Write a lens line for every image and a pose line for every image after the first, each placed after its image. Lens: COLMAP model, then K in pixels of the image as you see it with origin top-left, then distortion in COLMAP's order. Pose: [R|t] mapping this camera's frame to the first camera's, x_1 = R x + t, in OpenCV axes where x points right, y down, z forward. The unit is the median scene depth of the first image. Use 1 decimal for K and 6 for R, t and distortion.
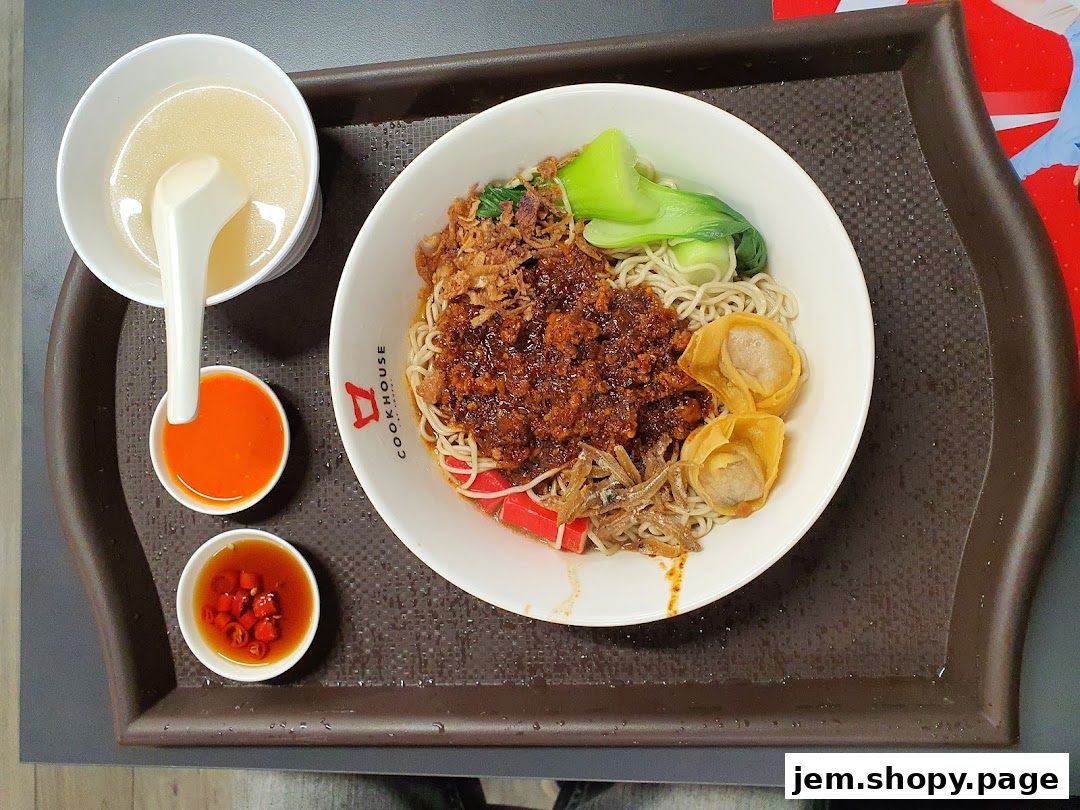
lens RADIAL K [[884.7, 0, 550.4], [0, 884.7, 405.9], [0, 0, 1]] dist [0.048016, -0.094032]
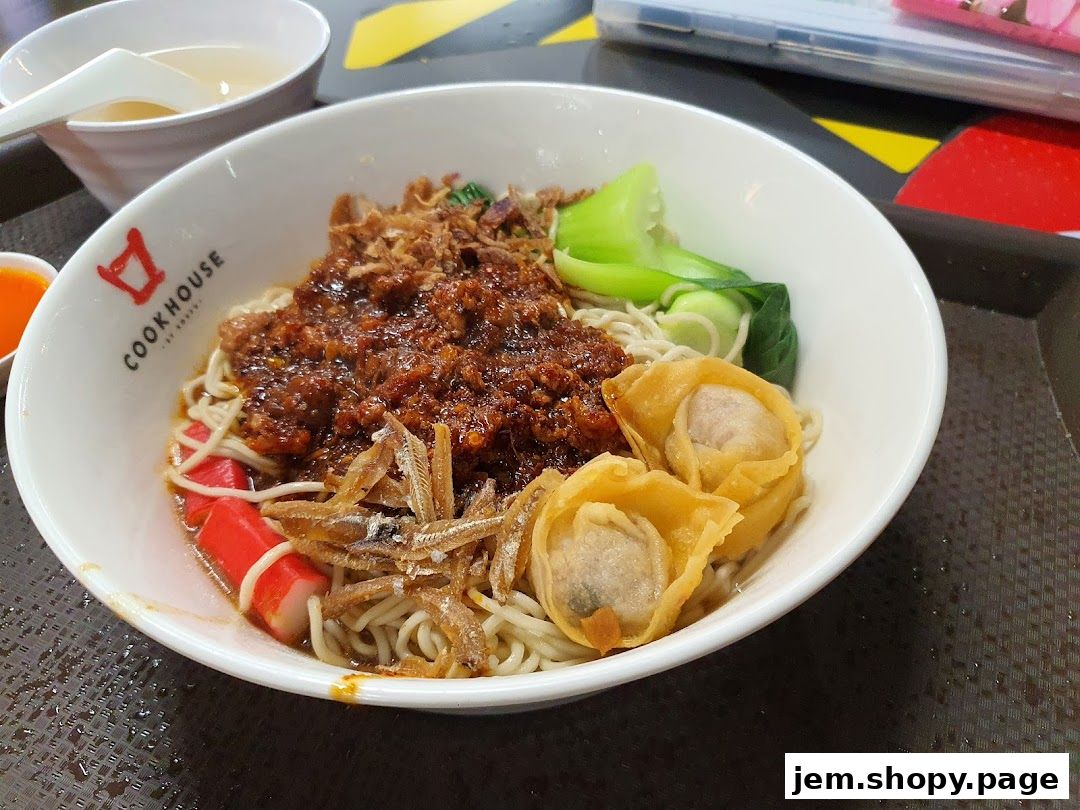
lens RADIAL K [[920.8, 0, 540.0], [0, 920.8, 405.0], [0, 0, 1]] dist [0.025620, 0.001367]
pose [[0.894996, 0.376619, -0.239041, 0.245996], [-0.440228, 0.659263, -0.609567, 0.336276], [-0.071983, 0.650792, 0.755836, 0.516126]]
